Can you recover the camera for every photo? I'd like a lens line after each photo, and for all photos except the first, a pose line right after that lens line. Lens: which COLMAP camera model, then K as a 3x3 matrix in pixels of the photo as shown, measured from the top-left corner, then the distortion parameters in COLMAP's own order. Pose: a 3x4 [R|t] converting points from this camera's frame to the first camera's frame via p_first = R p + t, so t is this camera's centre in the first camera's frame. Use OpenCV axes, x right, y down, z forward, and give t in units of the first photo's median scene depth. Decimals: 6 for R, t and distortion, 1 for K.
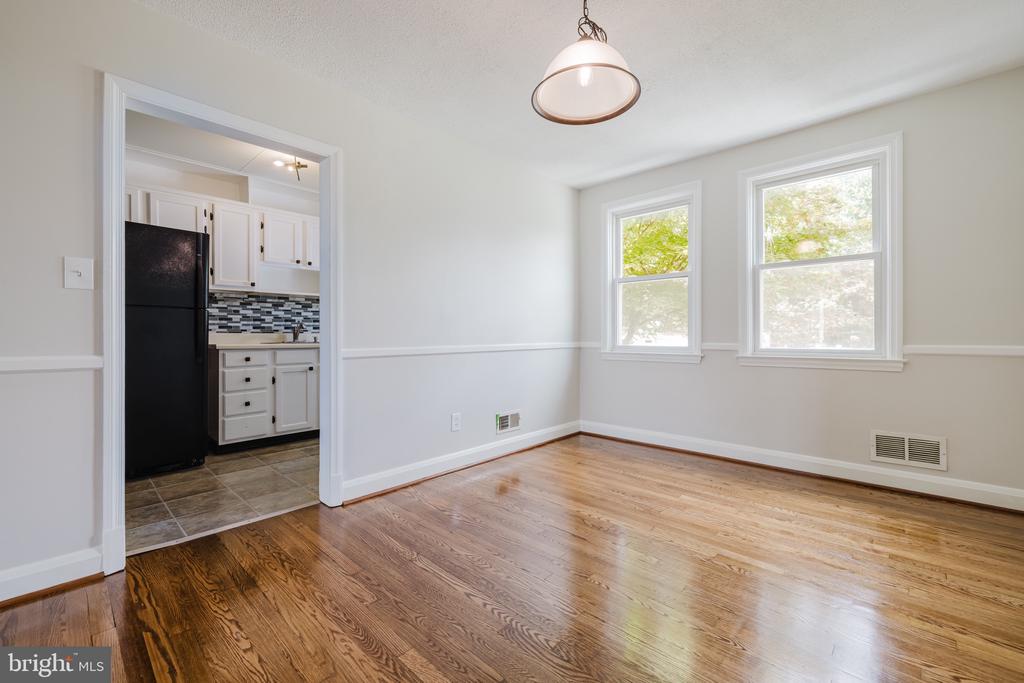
lens RADIAL K [[424.3, 0, 512.0], [0, 424.3, 341.5], [0, 0, 1]] dist [-0.001196, -0.000057]
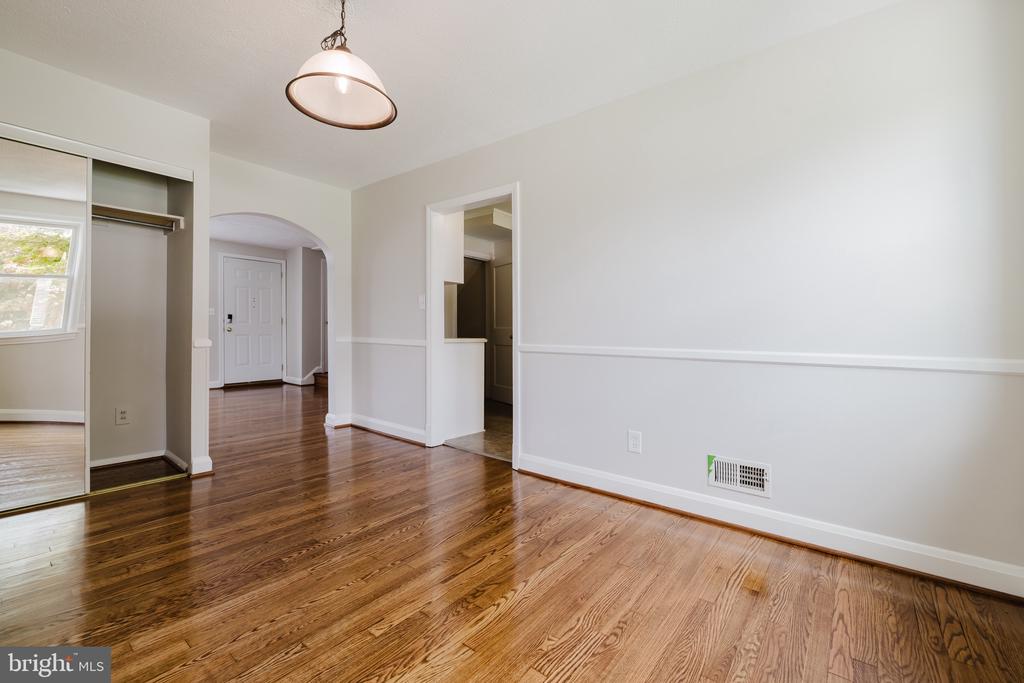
lens RADIAL K [[429.3, 0, 512.9], [0, 429.3, 334.2], [0, 0, 1]] dist [-0.001177, 0.000097]
pose [[0.089460, 0.011343, -0.995926, 0.818655], [-0.029470, 0.999527, 0.008736, -0.017304], [0.995554, 0.028568, 0.089752, 0.856757]]
